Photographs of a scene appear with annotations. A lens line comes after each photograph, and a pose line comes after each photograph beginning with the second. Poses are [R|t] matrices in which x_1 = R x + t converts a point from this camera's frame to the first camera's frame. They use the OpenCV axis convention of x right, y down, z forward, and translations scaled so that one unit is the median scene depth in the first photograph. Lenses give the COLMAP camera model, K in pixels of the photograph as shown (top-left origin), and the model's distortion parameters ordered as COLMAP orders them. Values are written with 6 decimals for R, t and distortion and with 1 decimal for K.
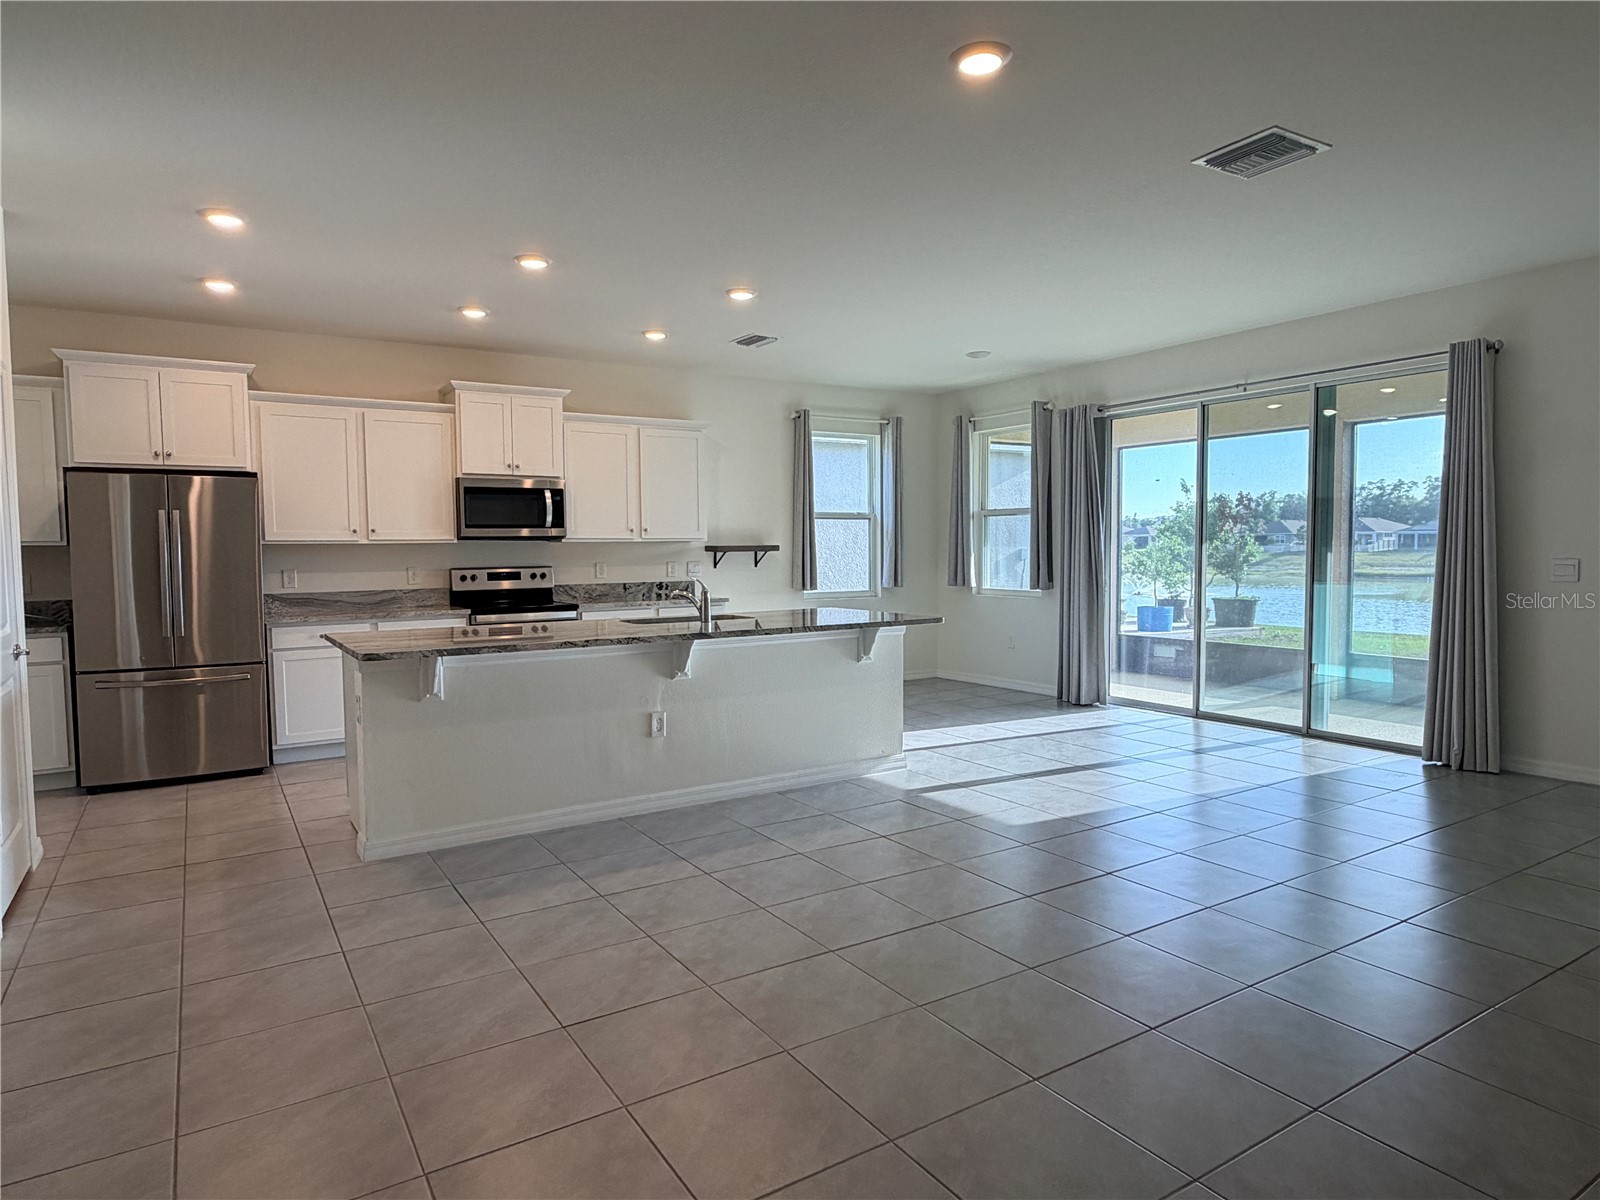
lens RADIAL K [[954.7, 0, 798.9], [0, 954.7, 602.2], [0, 0, 1]] dist [0.000332, -0.001361]
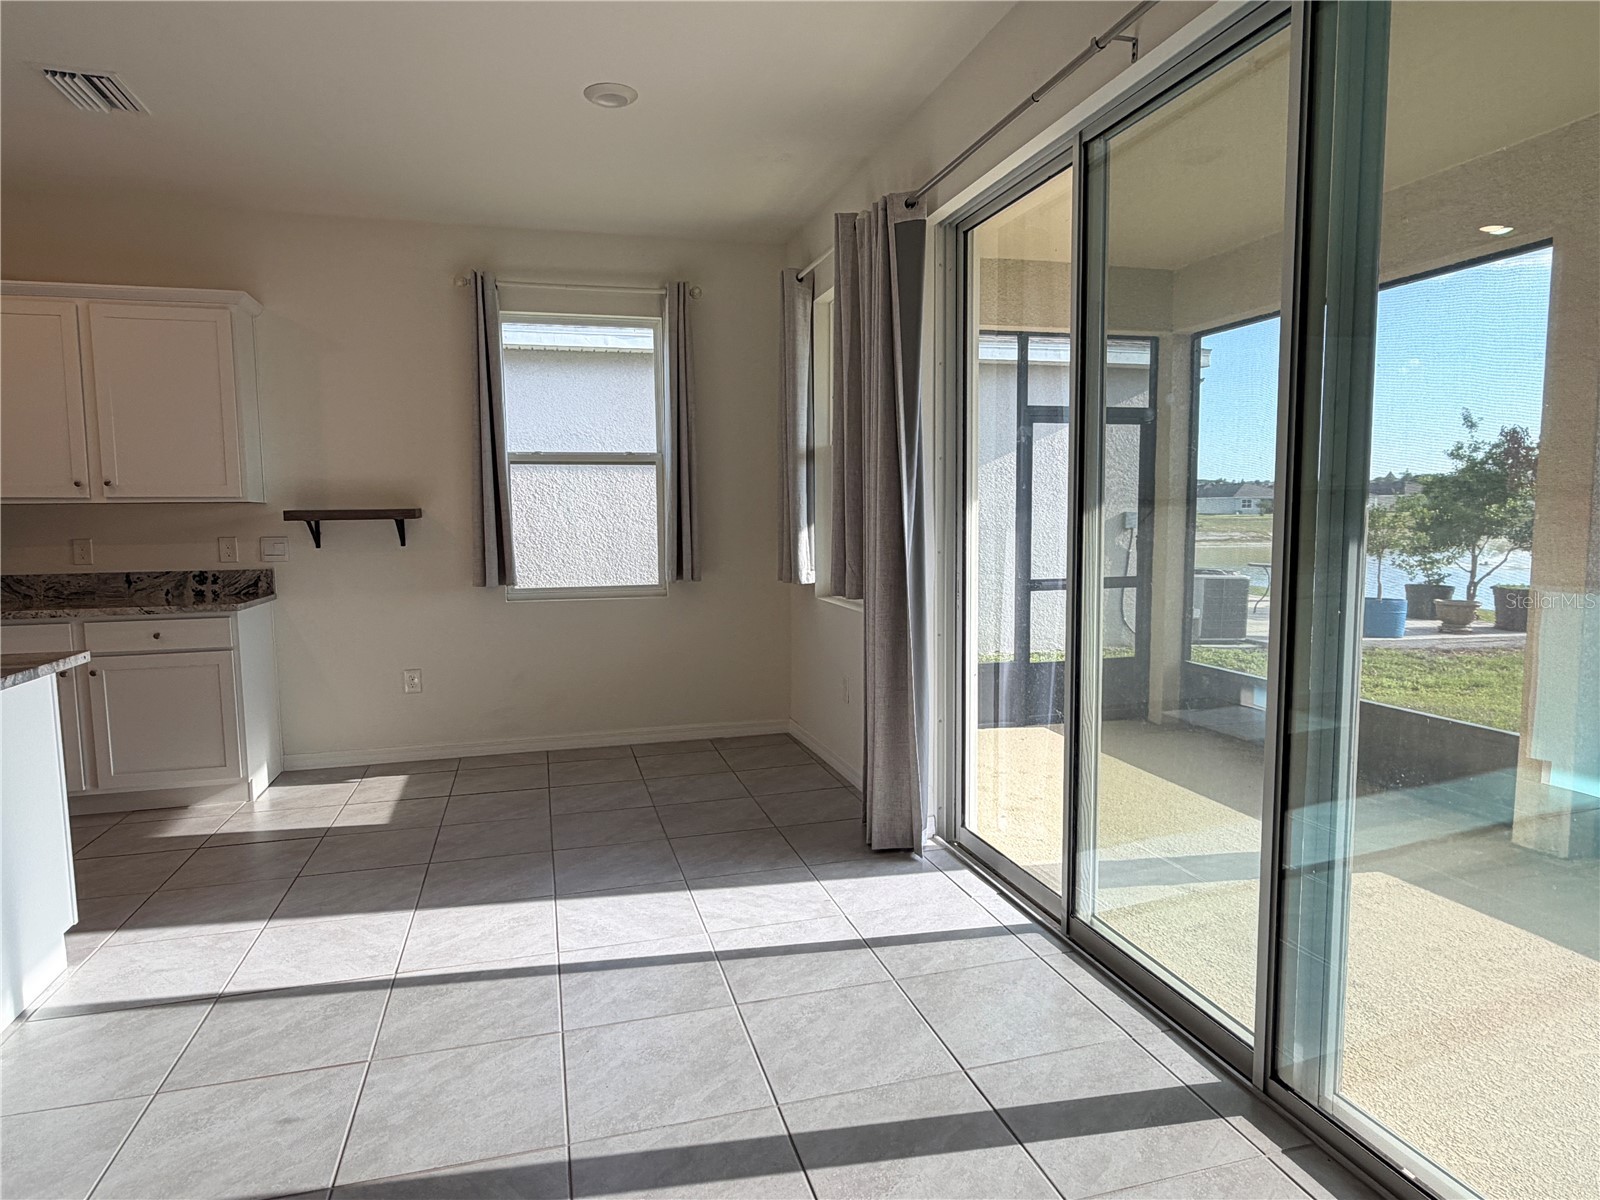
lens RADIAL K [[955.7, 0, 810.6], [0, 955.7, 602.3], [0, 0, 1]] dist [0.003993, -0.000524]
pose [[0.959189, 0.027342, -0.281441, 0.408351], [-0.015656, 0.998923, 0.043688, -0.035428], [0.282332, -0.037499, 0.958584, 0.562056]]
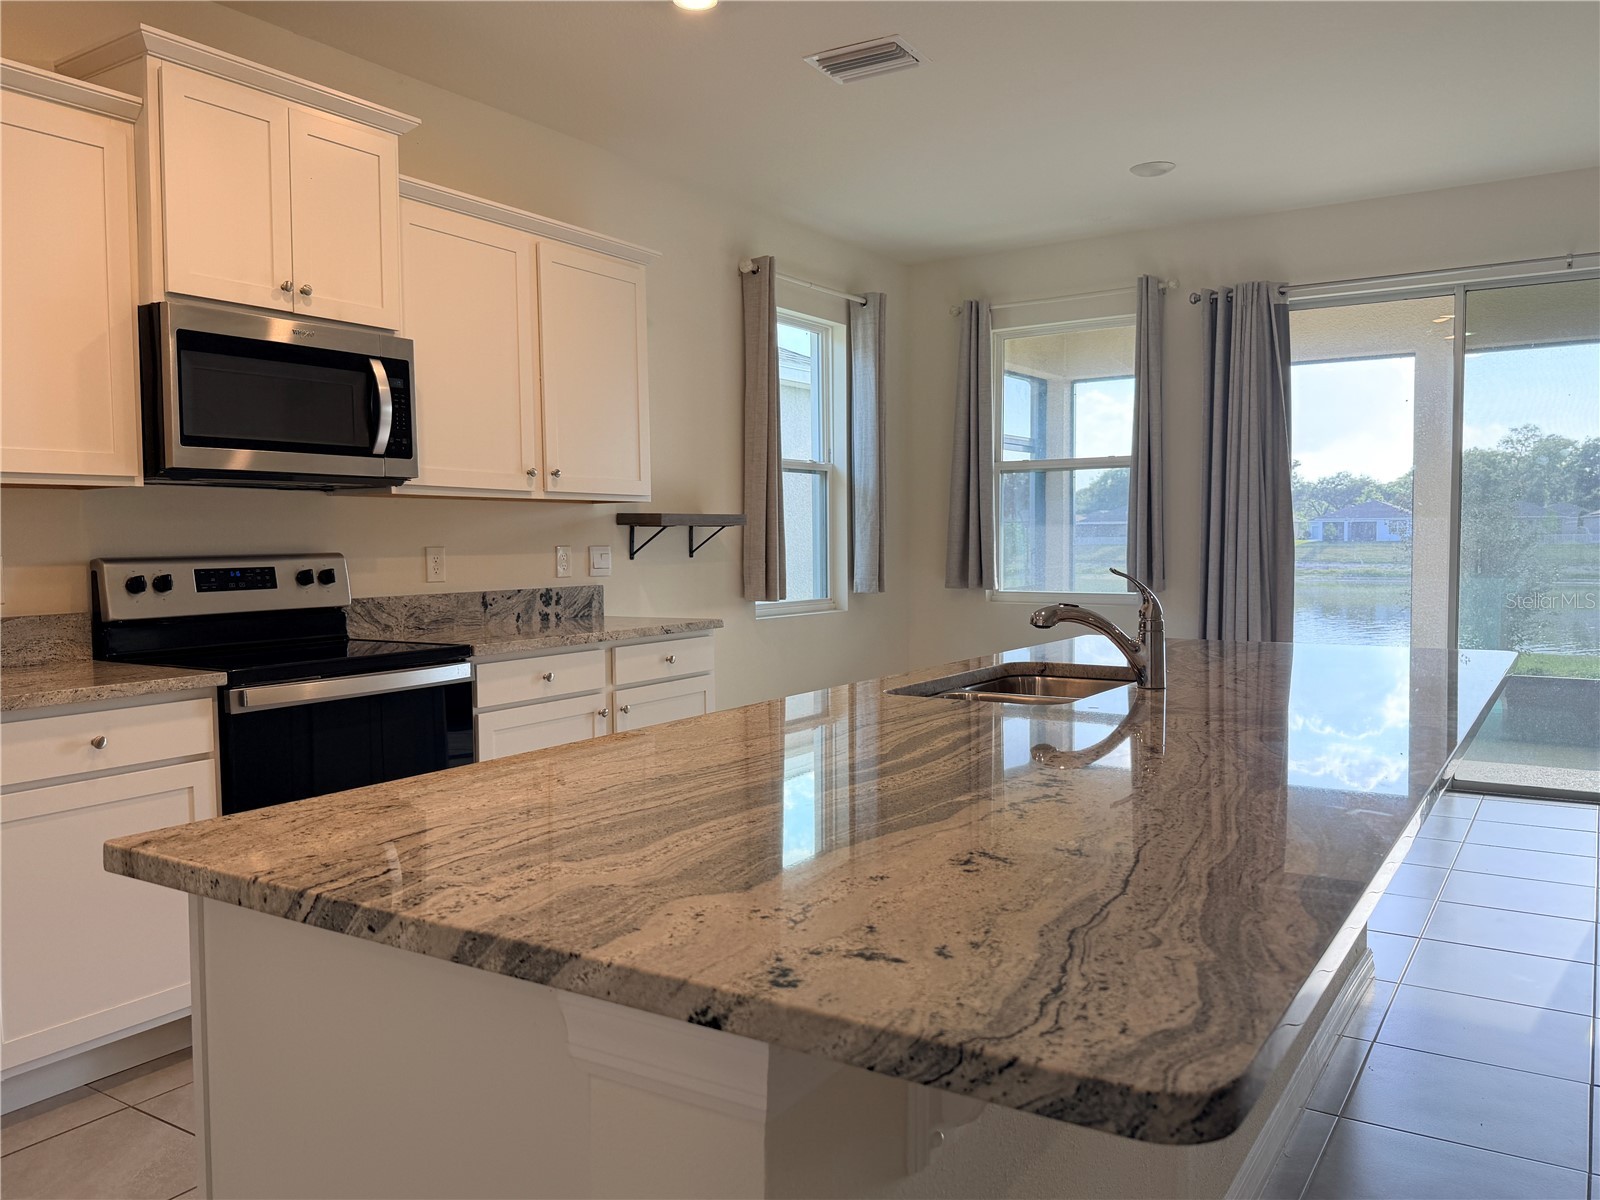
lens RADIAL K [[1210.6, 0, 807.1], [0, 1210.6, 600.9], [0, 0, 1]] dist [0.156283, -0.310938]
pose [[0.907490, -0.019841, 0.419606, -0.294364], [0.023417, 0.999720, -0.003372, -0.010638], [-0.419421, 0.012886, 0.907700, 0.427520]]
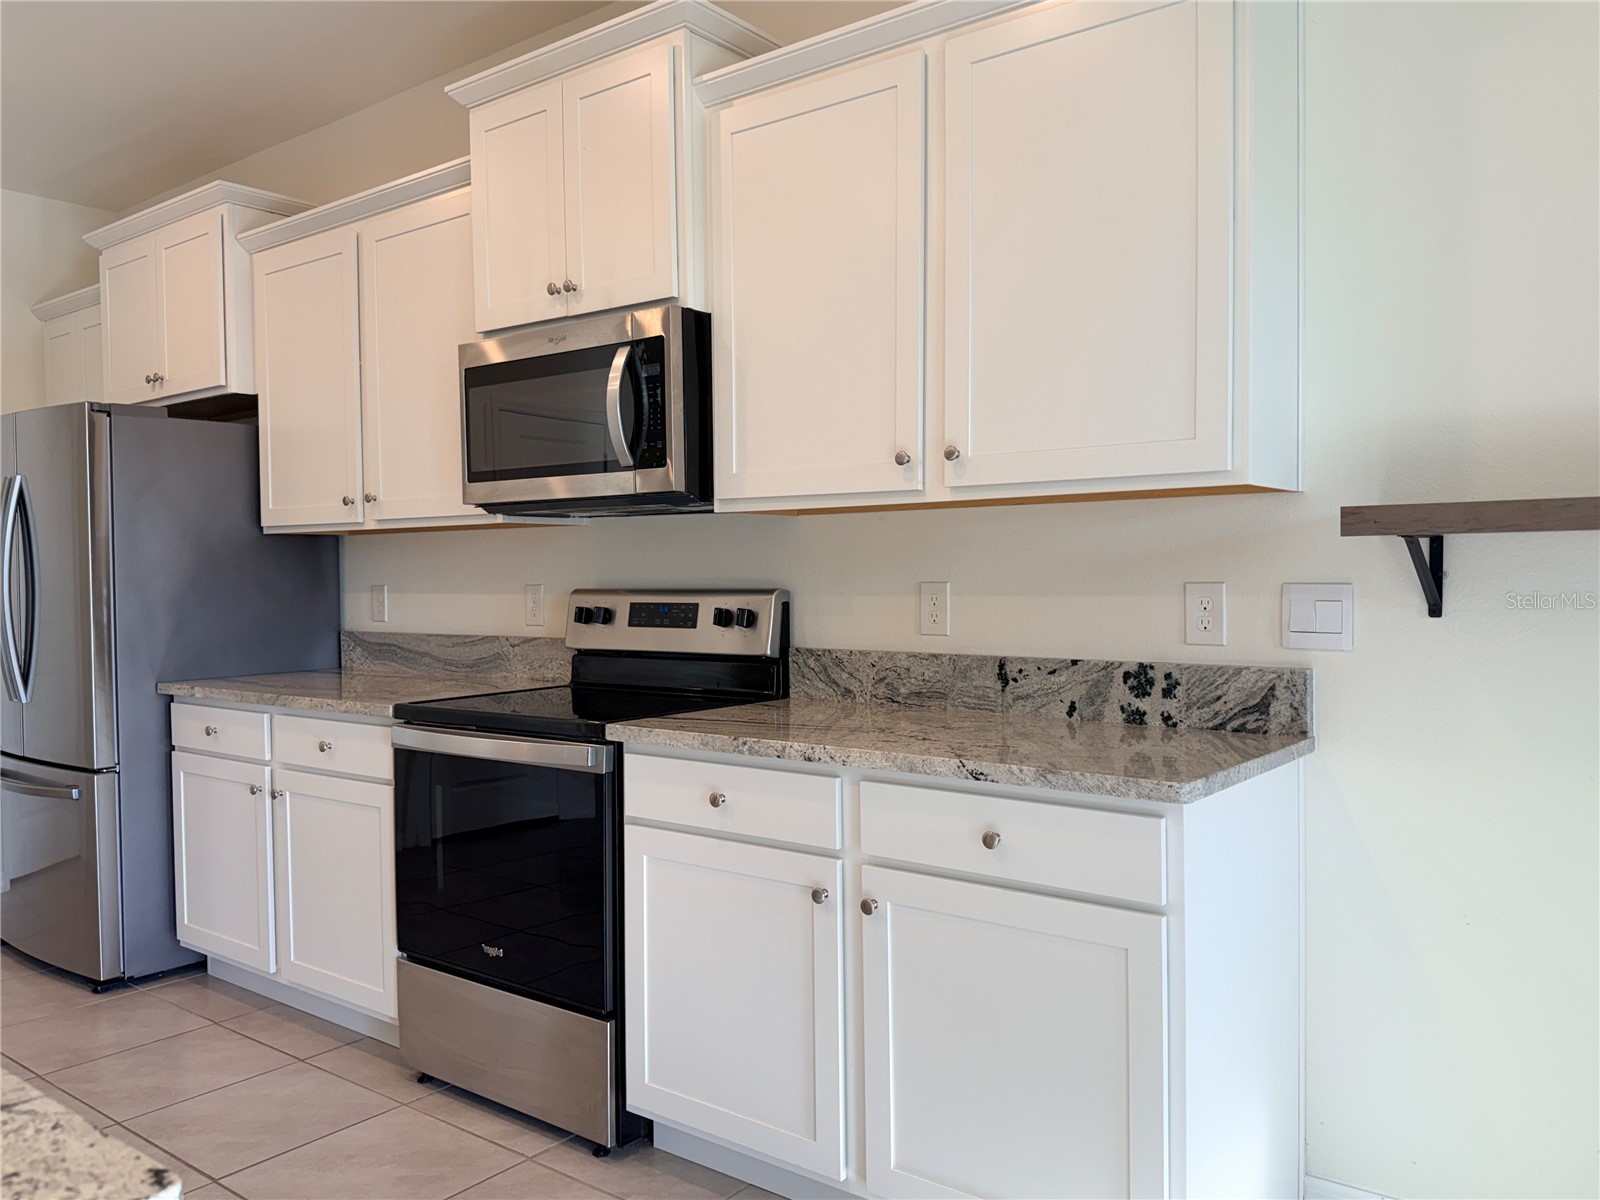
lens RADIAL K [[1213.3, 0, 798.1], [0, 1213.3, 598.0], [0, 0, 1]] dist [0.161021, -0.313312]
pose [[0.332745, 0.030547, -0.942522, 0.126564], [-0.044303, 0.998878, 0.016733, -0.041191], [0.941976, 0.036188, 0.333725, 0.854699]]
